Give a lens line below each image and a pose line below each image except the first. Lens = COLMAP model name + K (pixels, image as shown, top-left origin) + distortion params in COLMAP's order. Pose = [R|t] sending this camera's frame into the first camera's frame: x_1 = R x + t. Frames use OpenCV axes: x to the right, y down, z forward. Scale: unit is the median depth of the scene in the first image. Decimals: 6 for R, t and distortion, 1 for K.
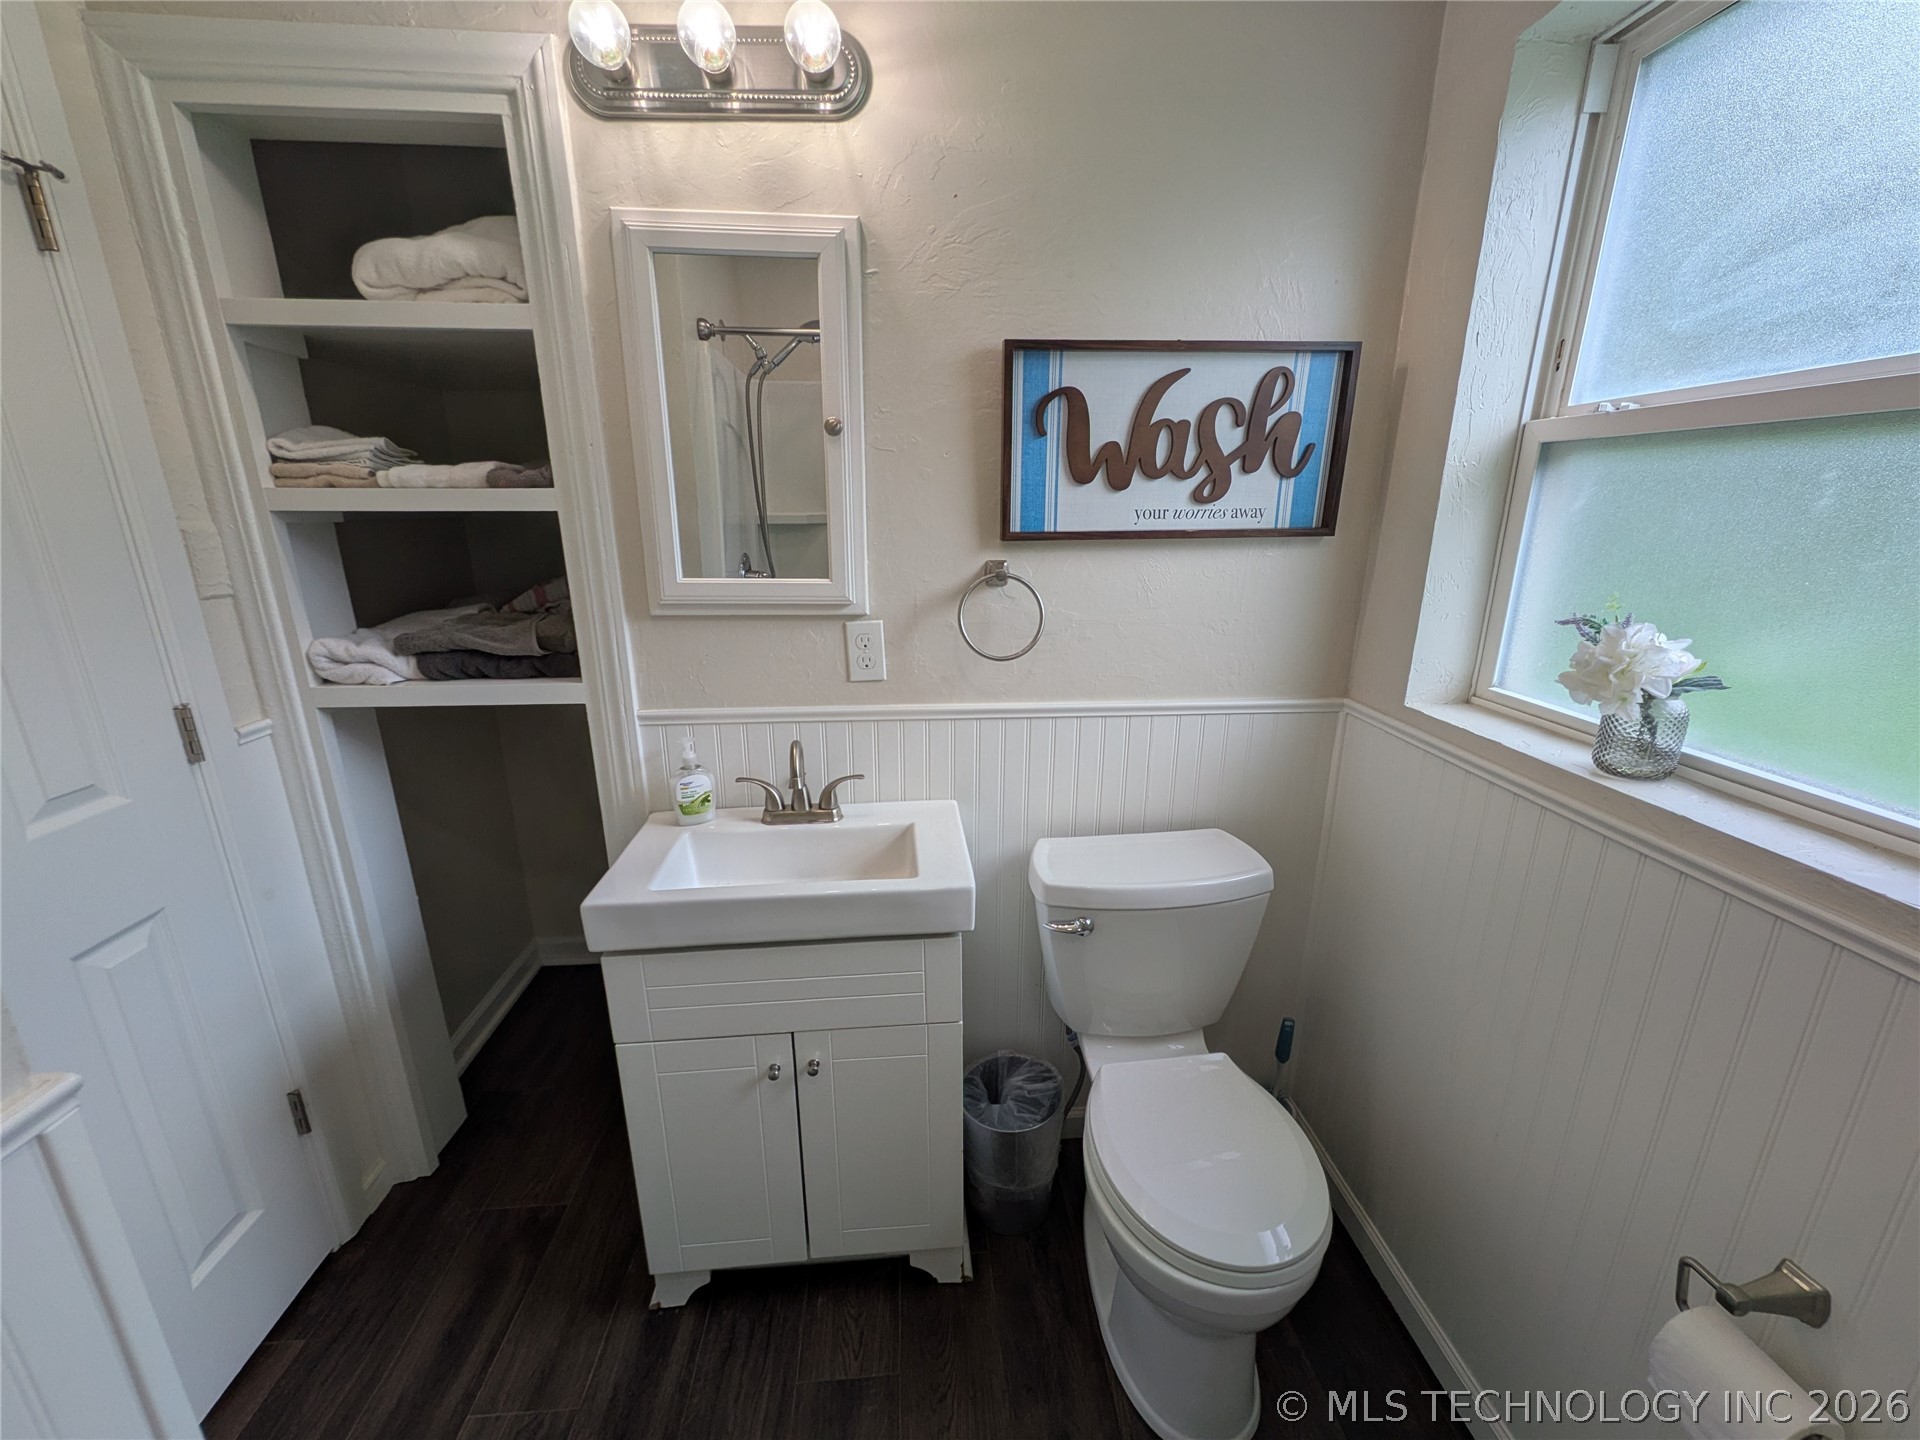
lens RADIAL K [[757.6, 0, 960.0], [0, 757.6, 720.0], [0, 0, 1]] dist [-0.000495, -0.000514]
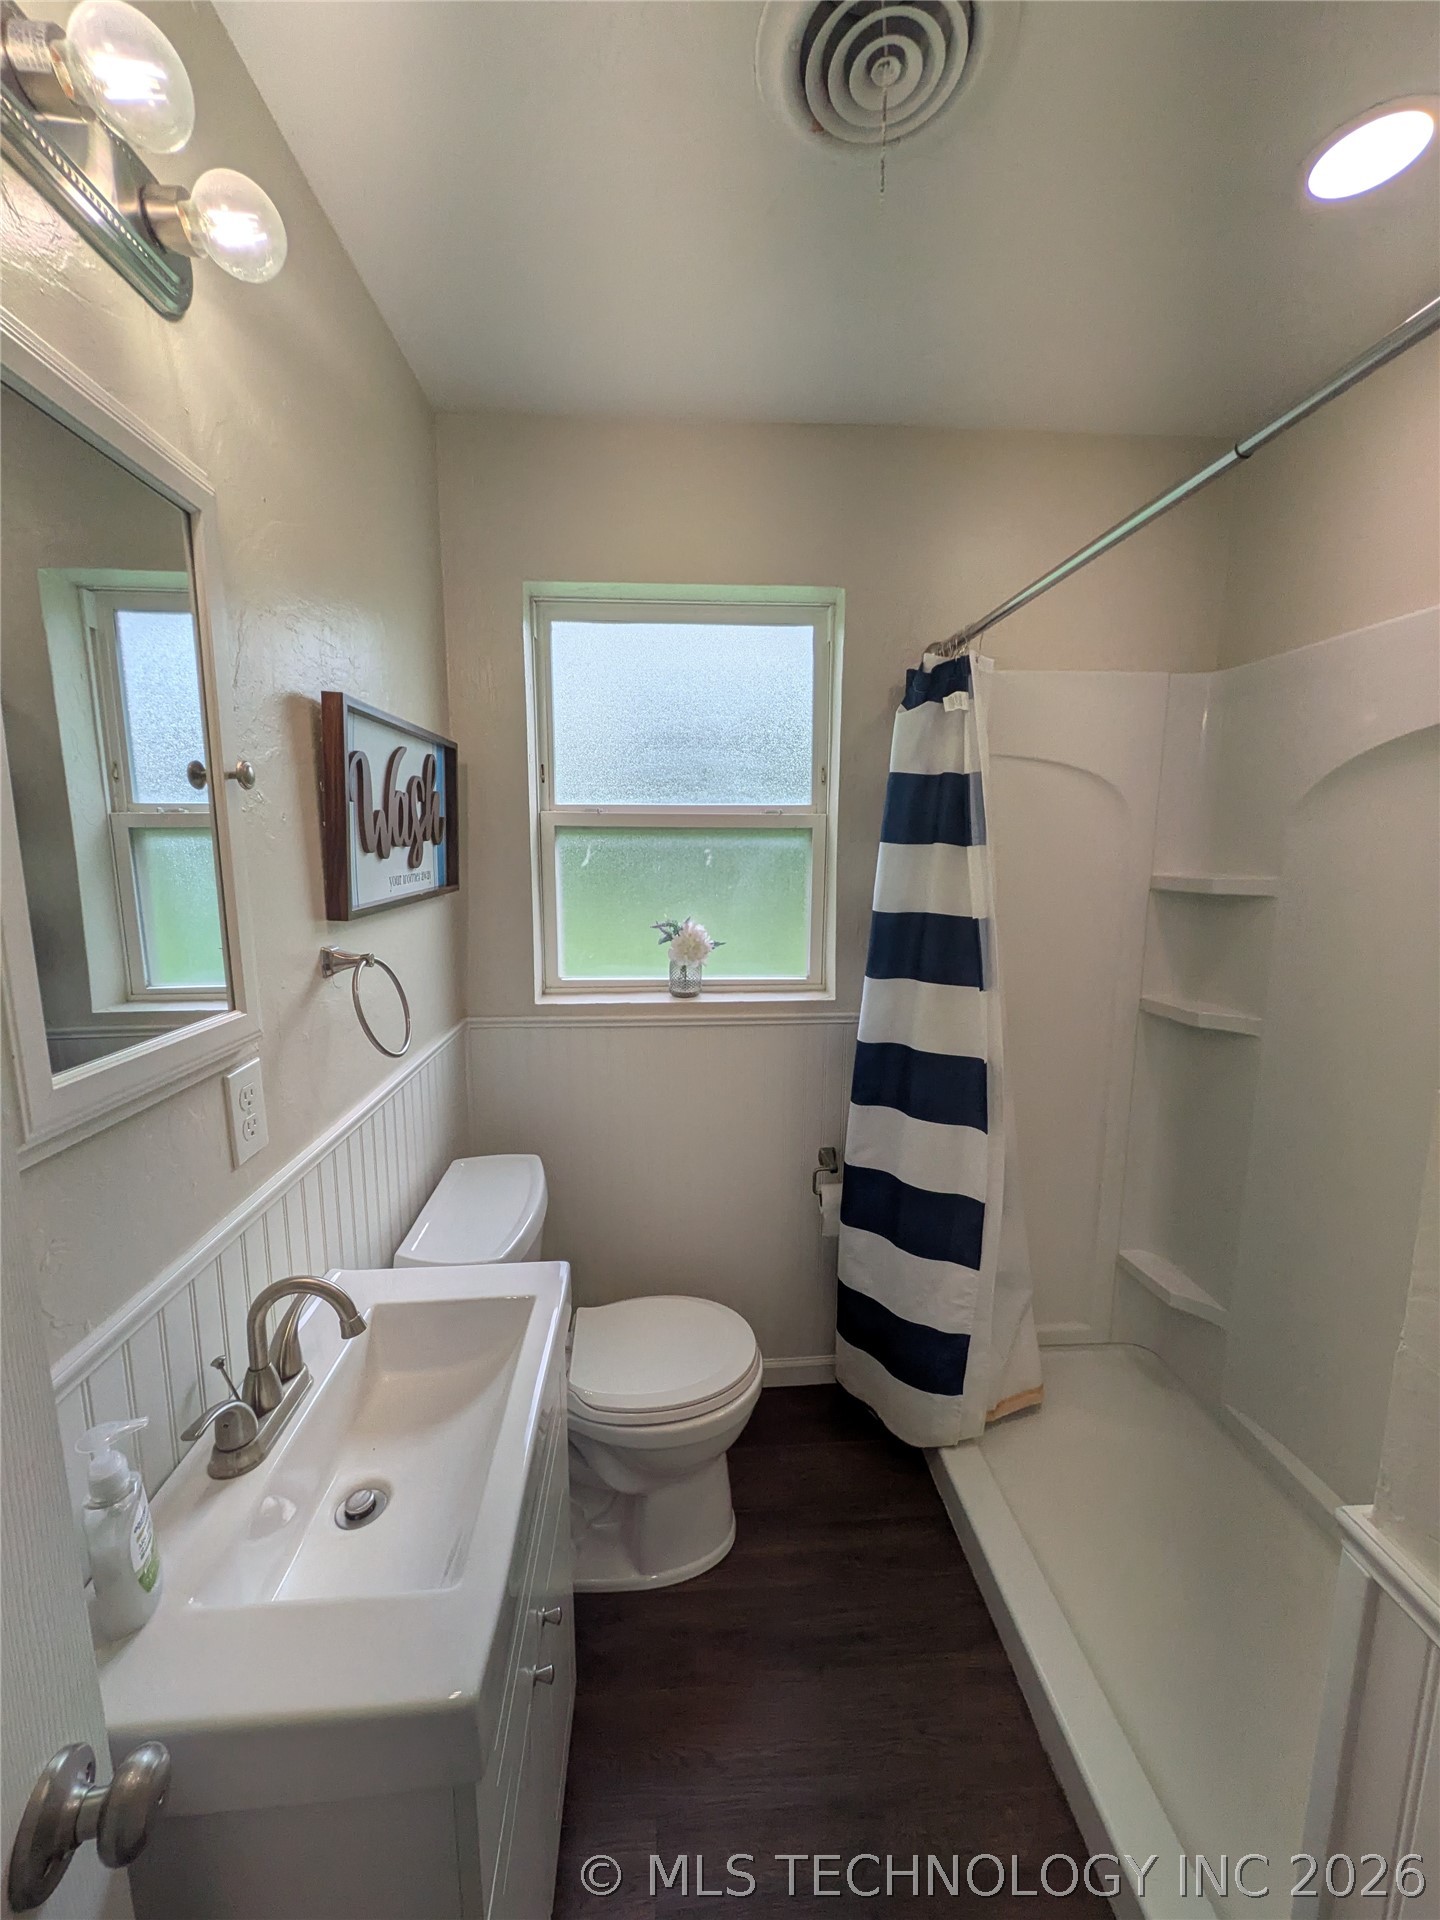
lens RADIAL K [[757.6, 0, 720.0], [0, 757.6, 960.0], [0, 0, 1]] dist [-0.000495, -0.000514]
pose [[0.017487, -0.151783, 0.988259, -1.041920], [0.275131, 0.950983, 0.141189, -0.270142], [-0.961248, 0.269432, 0.058390, 0.769019]]
